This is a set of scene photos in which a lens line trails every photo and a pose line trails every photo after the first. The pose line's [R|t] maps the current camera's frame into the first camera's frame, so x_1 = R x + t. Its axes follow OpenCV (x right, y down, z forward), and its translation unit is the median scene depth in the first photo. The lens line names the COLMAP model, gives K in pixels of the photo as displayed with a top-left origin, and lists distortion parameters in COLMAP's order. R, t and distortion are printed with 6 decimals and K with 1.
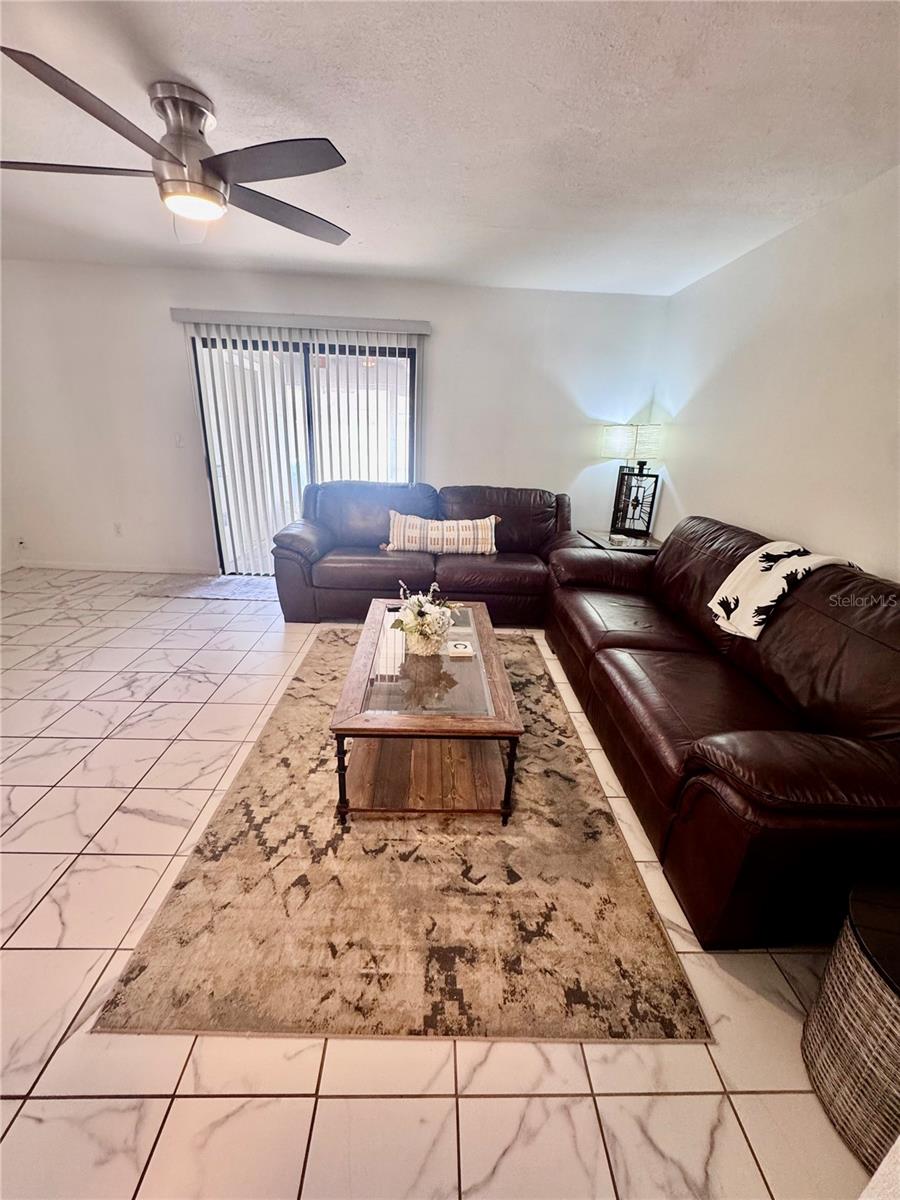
lens RADIAL K [[478.0, 0, 451.4], [0, 478.0, 600.5], [0, 0, 1]] dist [-0.002499, 0.000019]
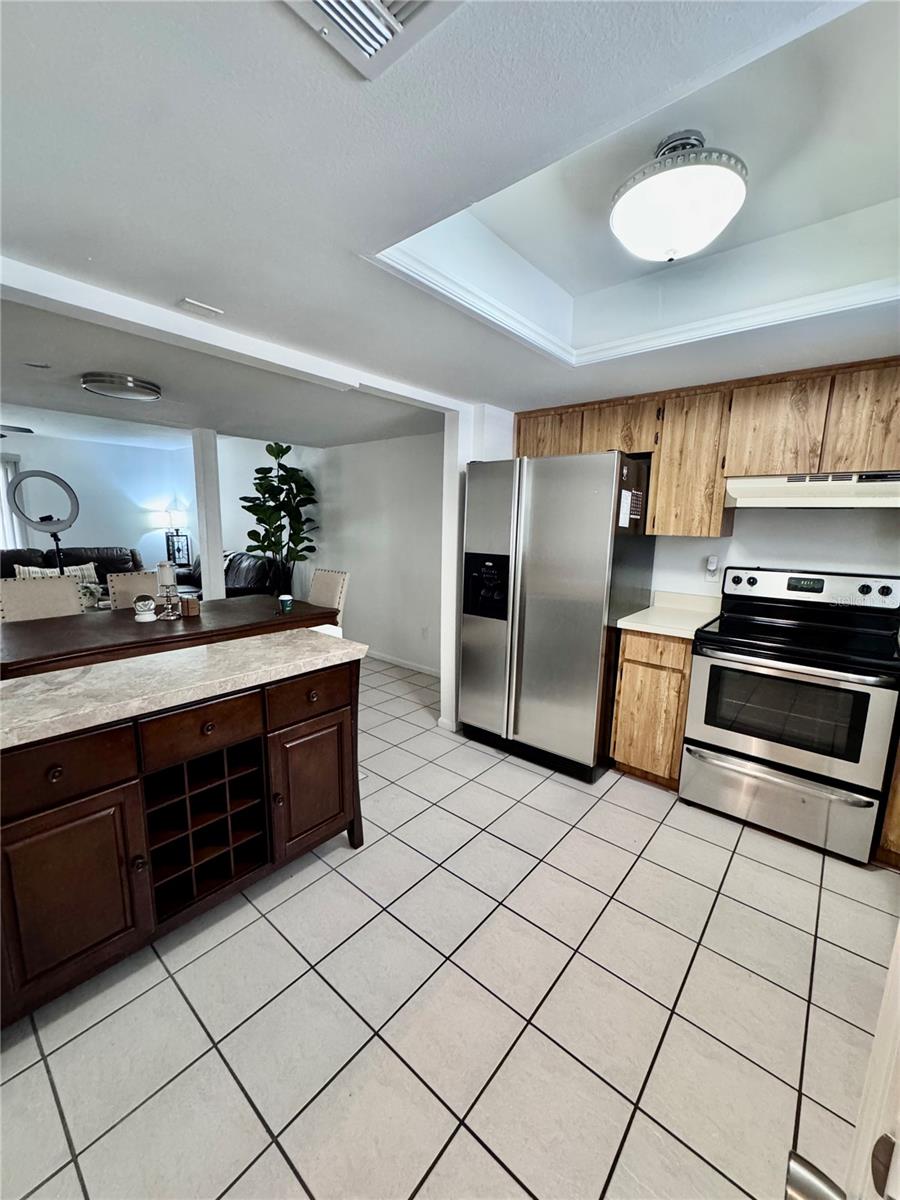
lens RADIAL K [[478.0, 0, 451.4], [0, 478.0, 600.5], [0, 0, 1]] dist [-0.002499, 0.000019]
pose [[0.663241, -0.152589, 0.732686, -0.617927], [0.262047, 0.964369, -0.036371, 0.663225], [-0.701030, 0.216121, 0.679594, -1.957174]]
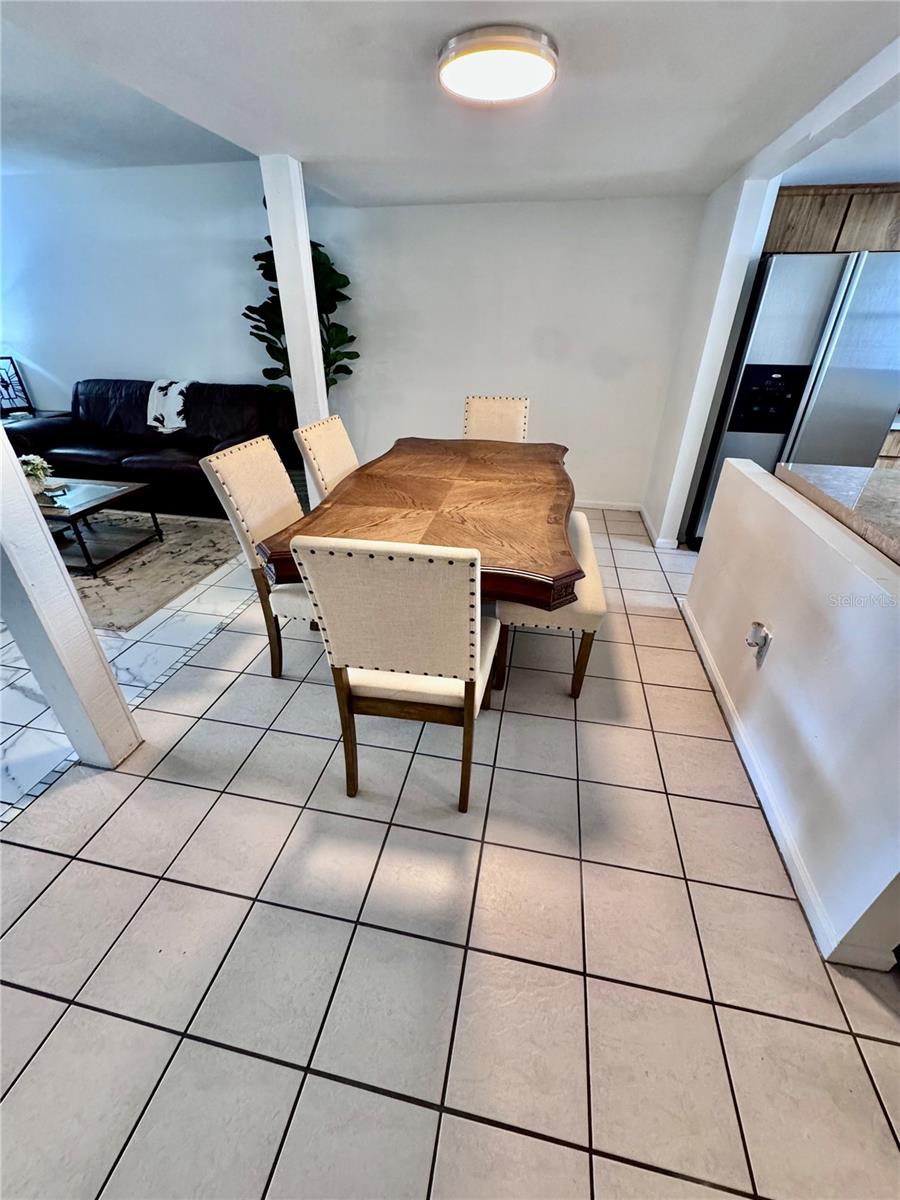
lens RADIAL K [[478.0, 0, 451.4], [0, 478.0, 600.5], [0, 0, 1]] dist [-0.002499, 0.000019]
pose [[0.219858, -0.529036, 0.819624, -1.185342], [0.332972, 0.830422, 0.446687, 0.159003], [-0.916947, 0.174704, 0.358729, -0.664071]]
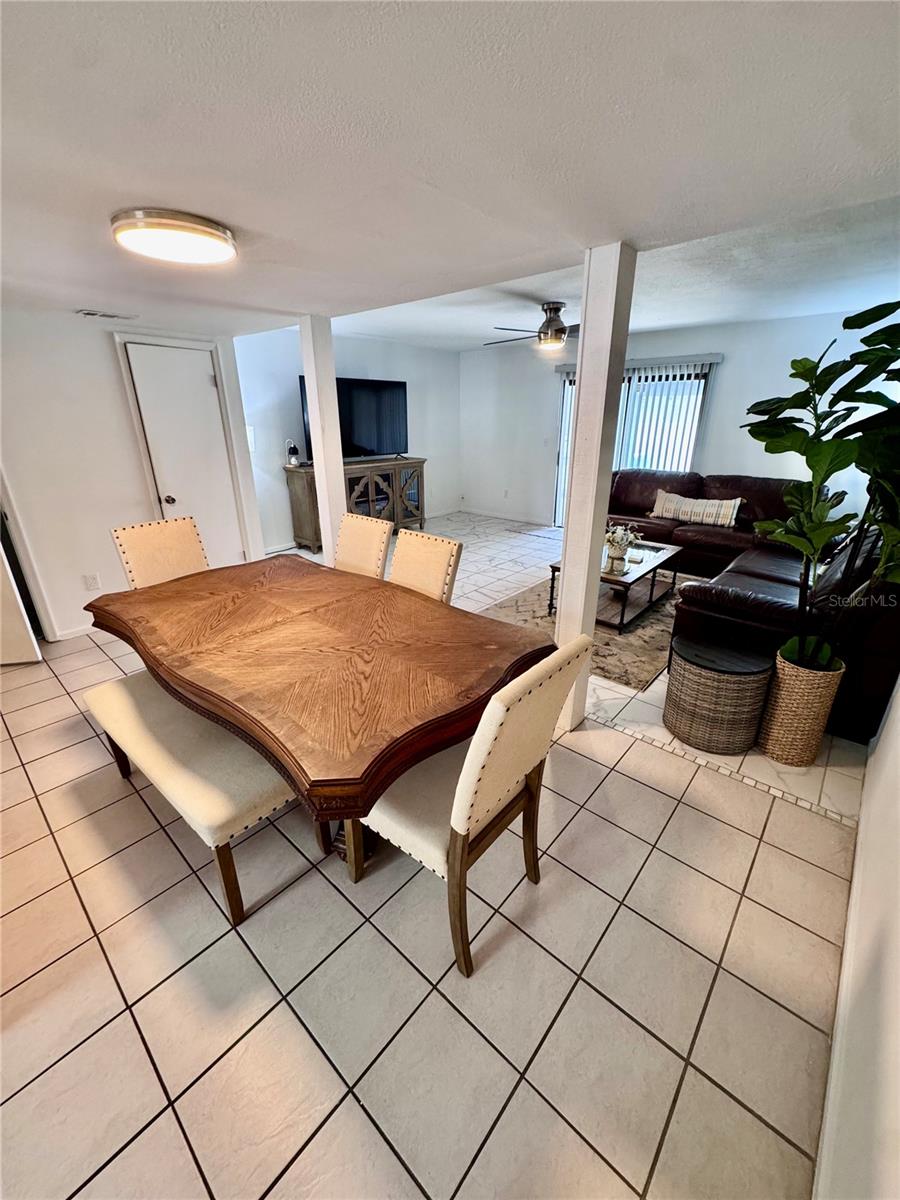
lens RADIAL K [[478.0, 0, 451.4], [0, 478.0, 600.5], [0, 0, 1]] dist [-0.002499, 0.000019]
pose [[0.732843, 0.204413, -0.648965, 0.748993], [-0.198061, 0.976588, 0.083948, 0.256298], [0.650932, 0.067014, 0.756172, -0.862521]]
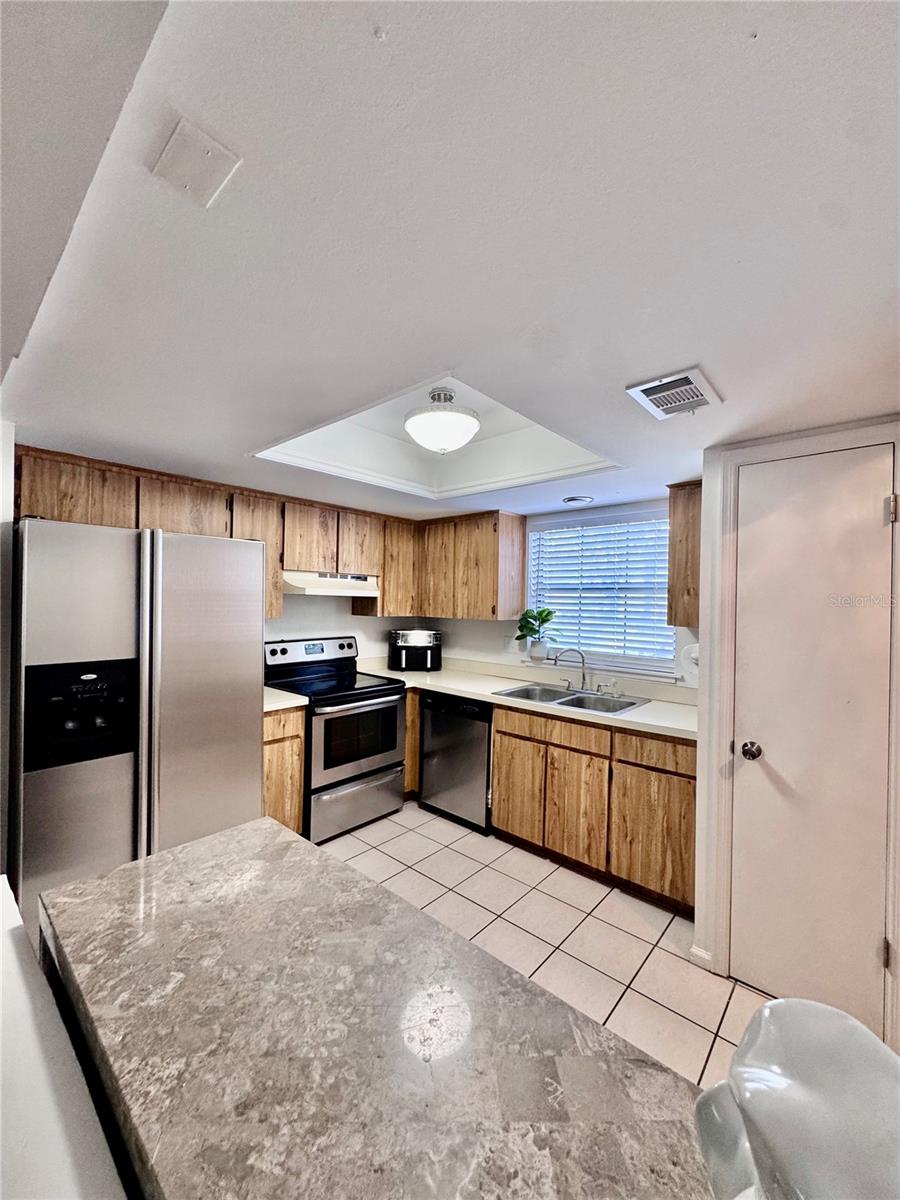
lens RADIAL K [[478.0, 0, 451.4], [0, 478.0, 600.5], [0, 0, 1]] dist [-0.002499, 0.000019]
pose [[-0.730356, -0.054210, 0.680912, -0.622233], [0.185743, 0.943521, 0.274348, 0.291136], [-0.657328, 0.326846, -0.679037, -1.021900]]
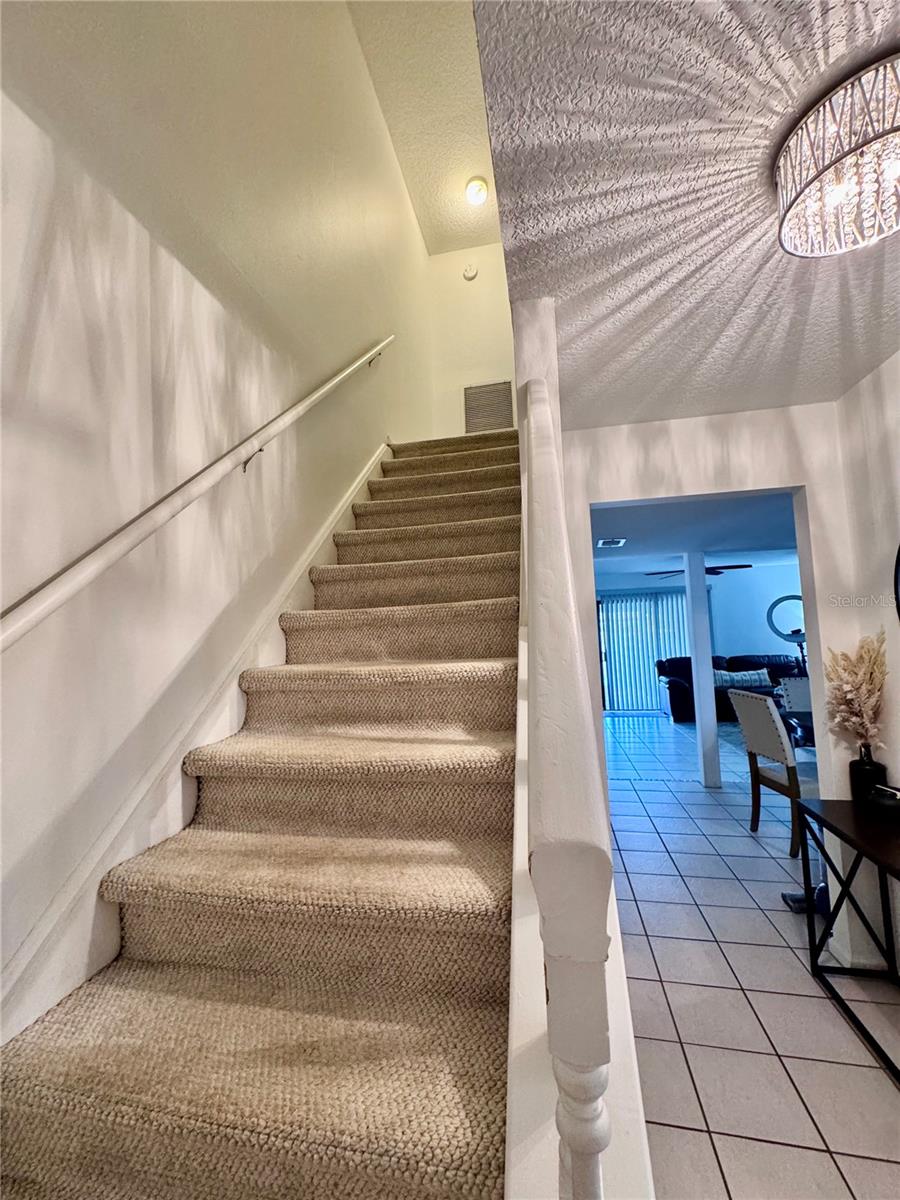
lens RADIAL K [[478.0, 0, 451.4], [0, 478.0, 600.5], [0, 0, 1]] dist [-0.002499, 0.000019]
pose [[0.971059, -0.095264, -0.219017, -1.318581], [-0.001739, 0.914165, -0.405338, 0.686095], [0.238832, 0.393988, 0.887543, -2.185168]]
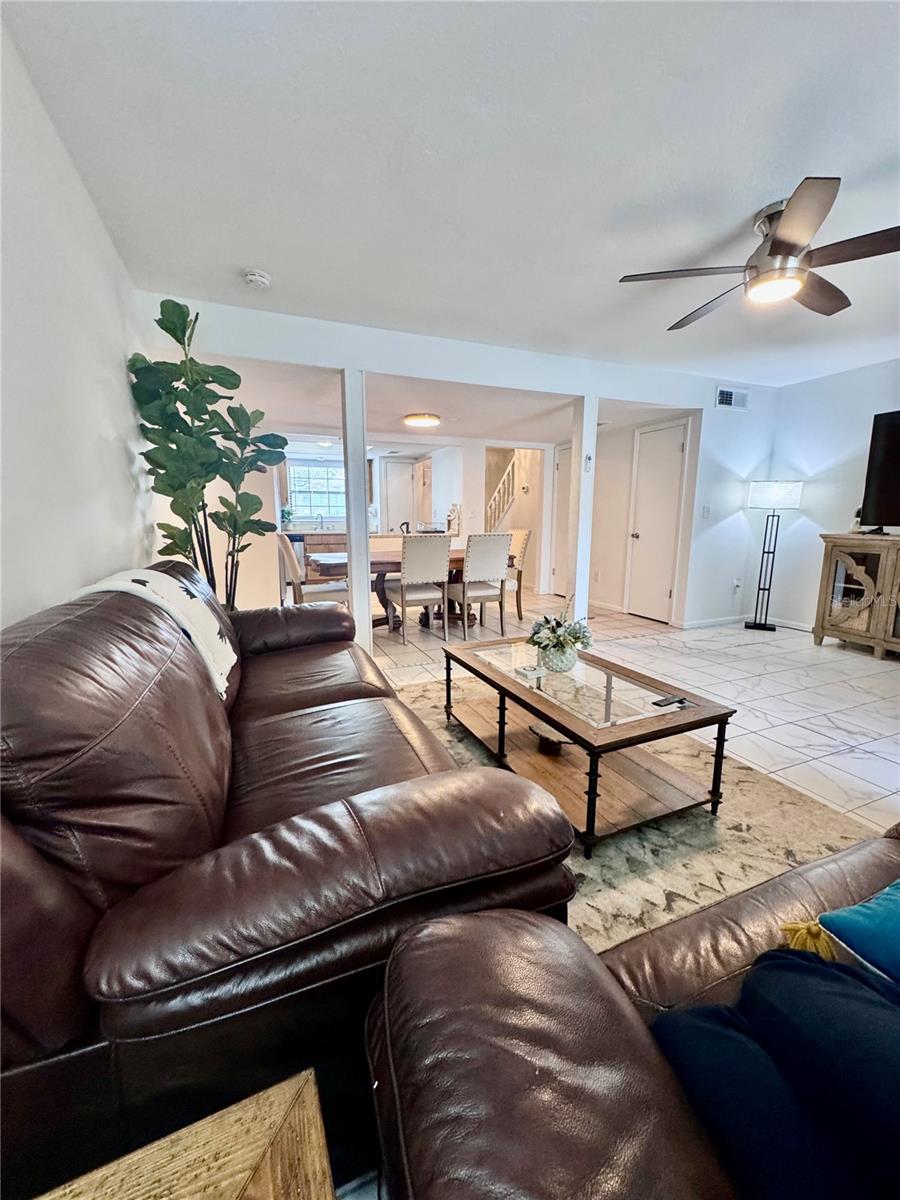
lens RADIAL K [[476.3, 0, 450.0], [0, 476.3, 600.0], [0, 0, 1]] dist [-0.003640, -0.000213]
pose [[-0.932160, 0.020133, -0.361487, 0.553975], [-0.159163, 0.874006, 0.459108, -0.481543], [0.325185, 0.485497, -0.811509, 1.754194]]
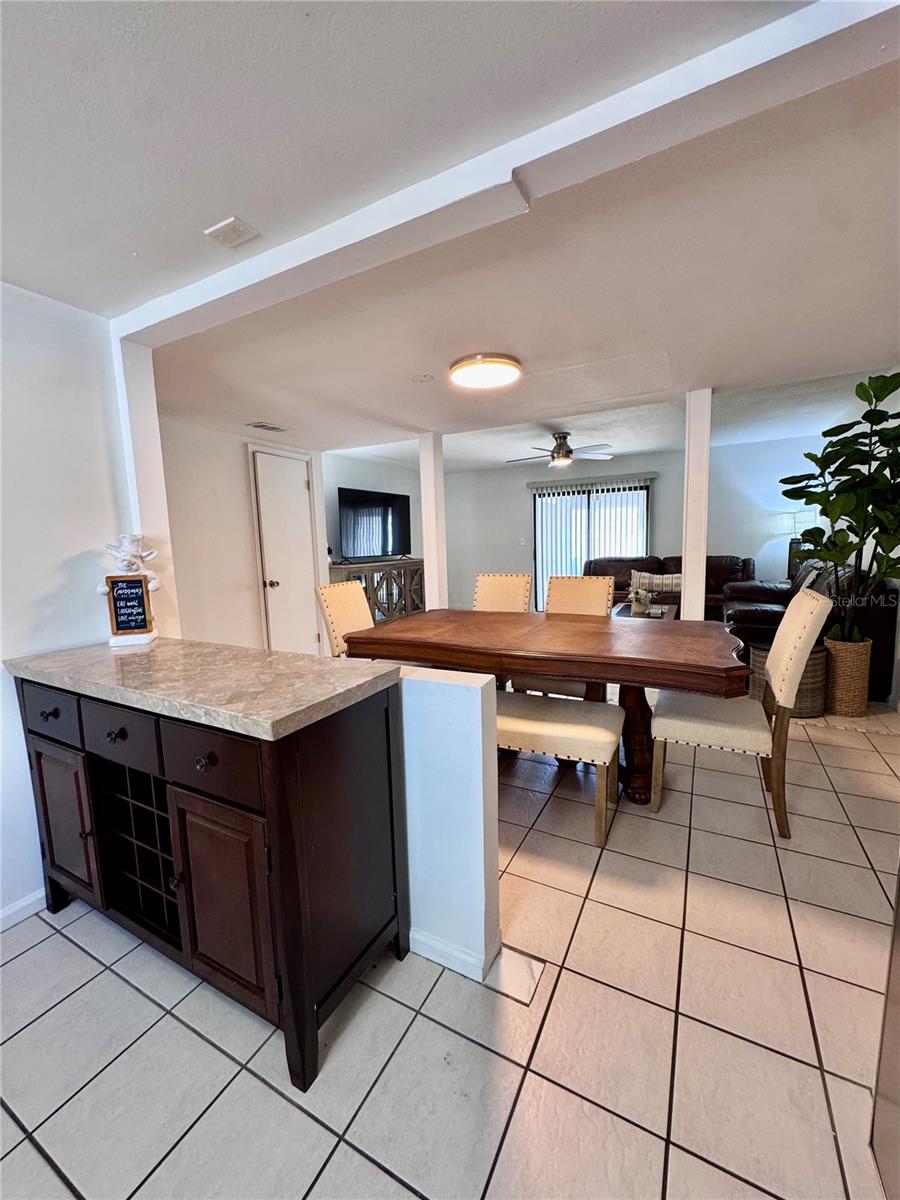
lens RADIAL K [[478.0, 0, 451.4], [0, 478.0, 600.5], [0, 0, 1]] dist [-0.002499, 0.000019]
pose [[0.866957, -0.007159, -0.498331, 0.326960], [-0.103778, 0.975386, -0.194557, 0.629251], [0.487458, 0.220389, 0.844875, -1.520950]]
